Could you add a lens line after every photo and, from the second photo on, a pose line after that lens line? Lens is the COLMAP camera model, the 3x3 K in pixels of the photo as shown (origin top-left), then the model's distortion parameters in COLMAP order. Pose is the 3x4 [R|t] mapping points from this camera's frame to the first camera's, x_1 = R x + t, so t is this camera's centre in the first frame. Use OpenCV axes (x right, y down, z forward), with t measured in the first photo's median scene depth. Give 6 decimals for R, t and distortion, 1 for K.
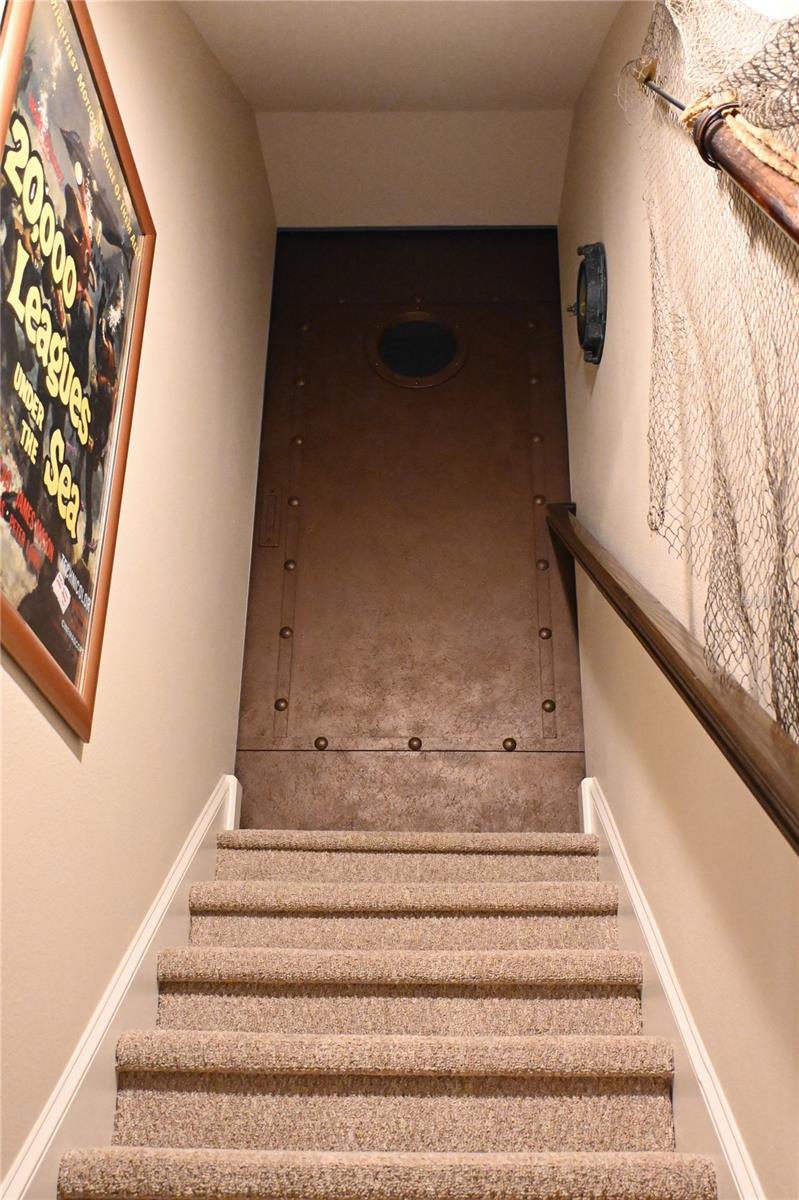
lens RADIAL K [[1191.5, 0, 392.9], [0, 1191.5, 600.9], [0, 0, 1]] dist [-0.001621, 0.003804]
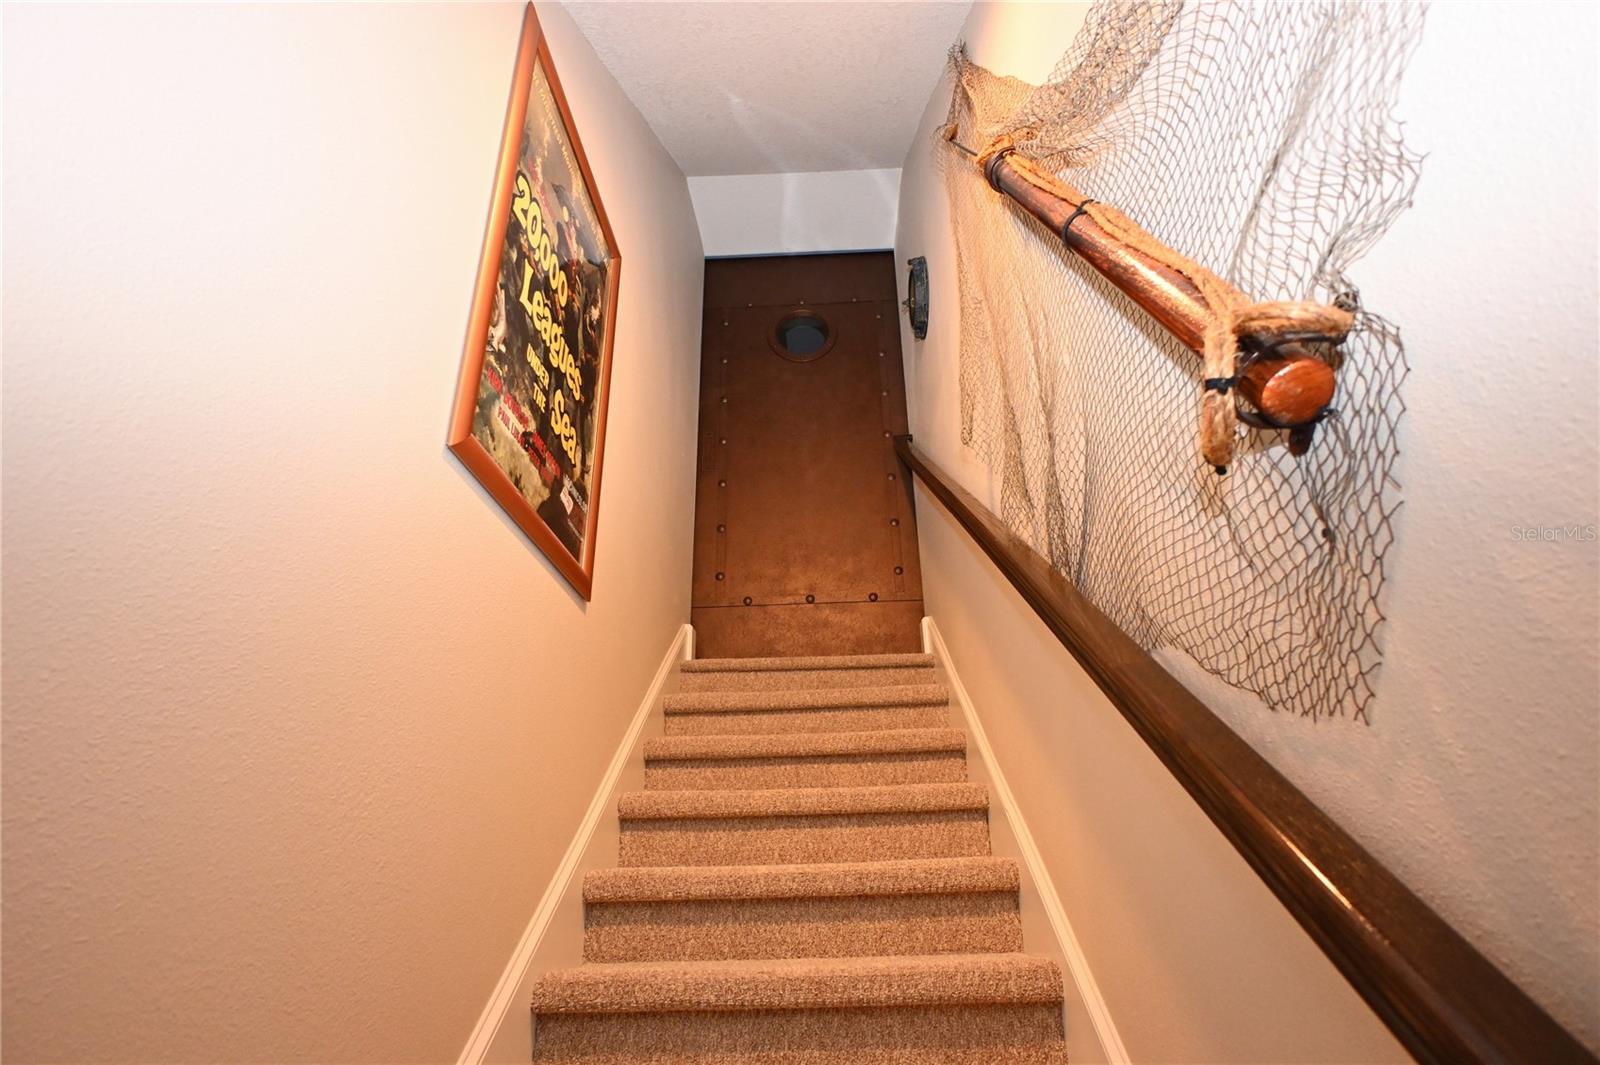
lens RADIAL K [[791.3, 0, 800.0], [0, 791.3, 538.4], [0, 0, 1]] dist [-0.002537, -0.000181]
pose [[0.999294, -0.036818, 0.007503, 0.001771], [0.036534, 0.998719, 0.035016, 0.013741], [-0.008783, -0.034717, 0.999359, 0.012416]]
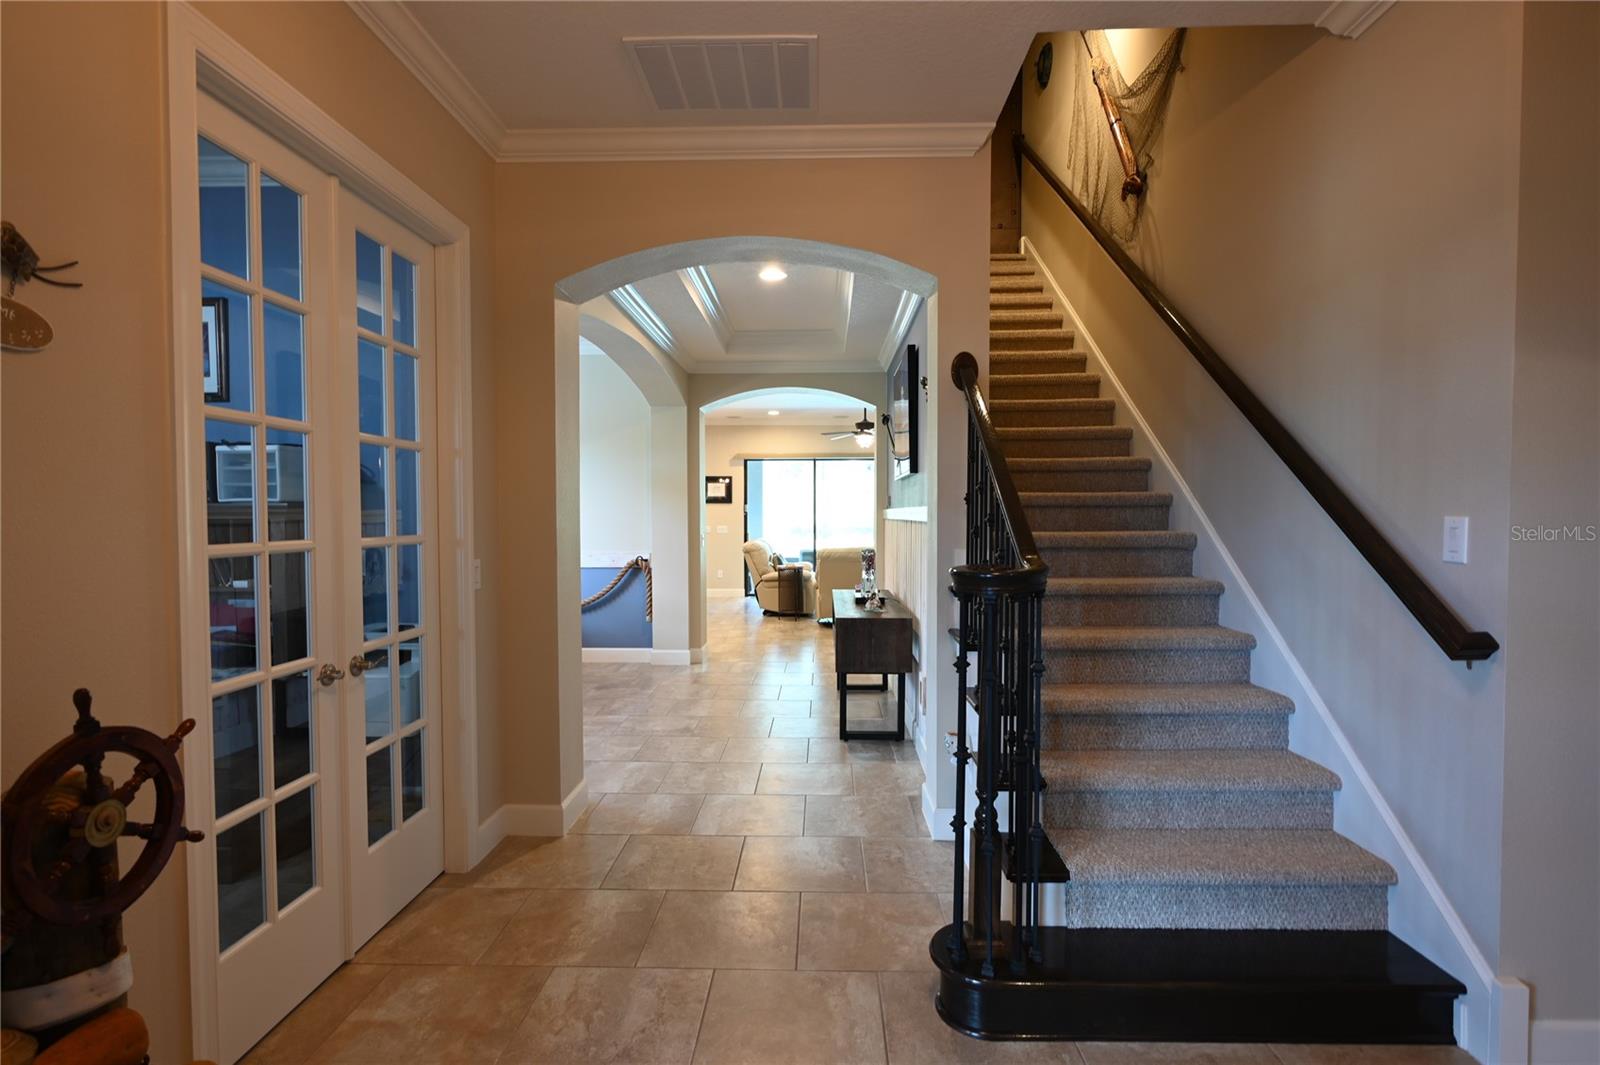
lens RADIAL K [[791.3, 0, 800.0], [0, 791.3, 538.4], [0, 0, 1]] dist [-0.002537, -0.000181]
pose [[0.999800, -0.019129, 0.005869, -0.694095], [0.014284, 0.887736, 0.460132, -0.175658], [-0.014012, -0.459956, 0.887831, -1.876177]]
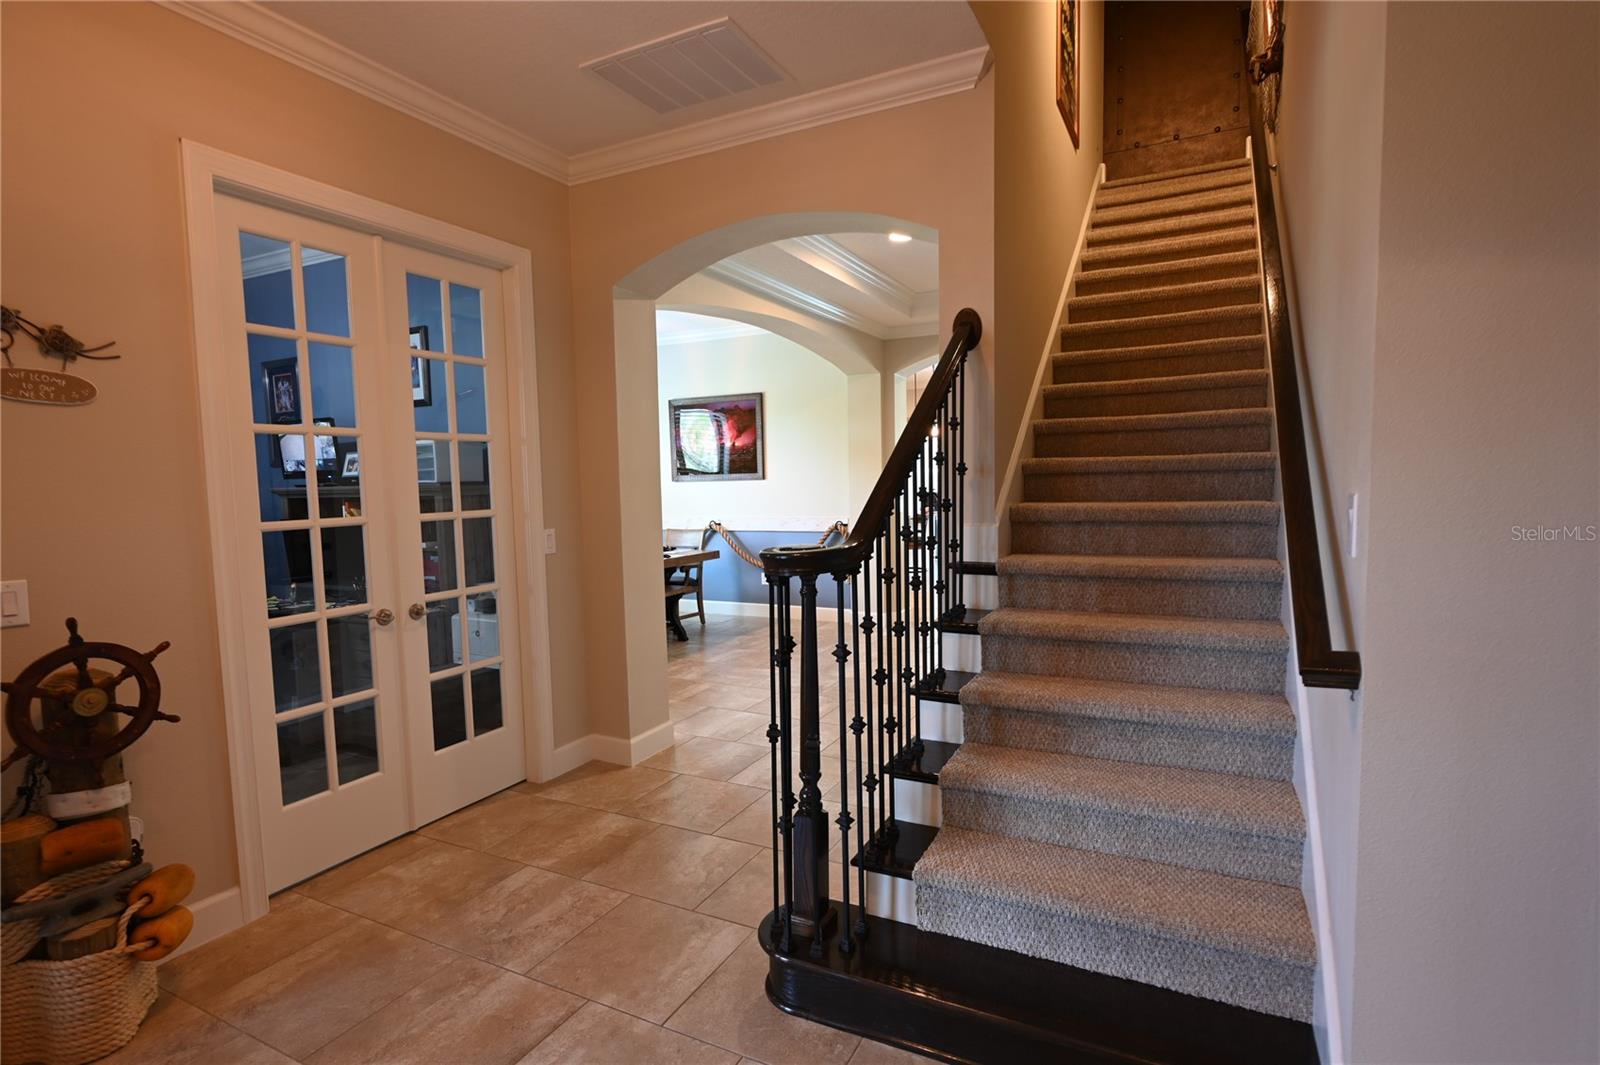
lens RADIAL K [[791.3, 0, 800.0], [0, 791.3, 538.4], [0, 0, 1]] dist [-0.002537, -0.000181]
pose [[0.905288, -0.003369, -0.424784, 0.008122], [0.216000, 0.864699, 0.453475, -0.133303], [0.365783, -0.502279, 0.783530, -1.766026]]
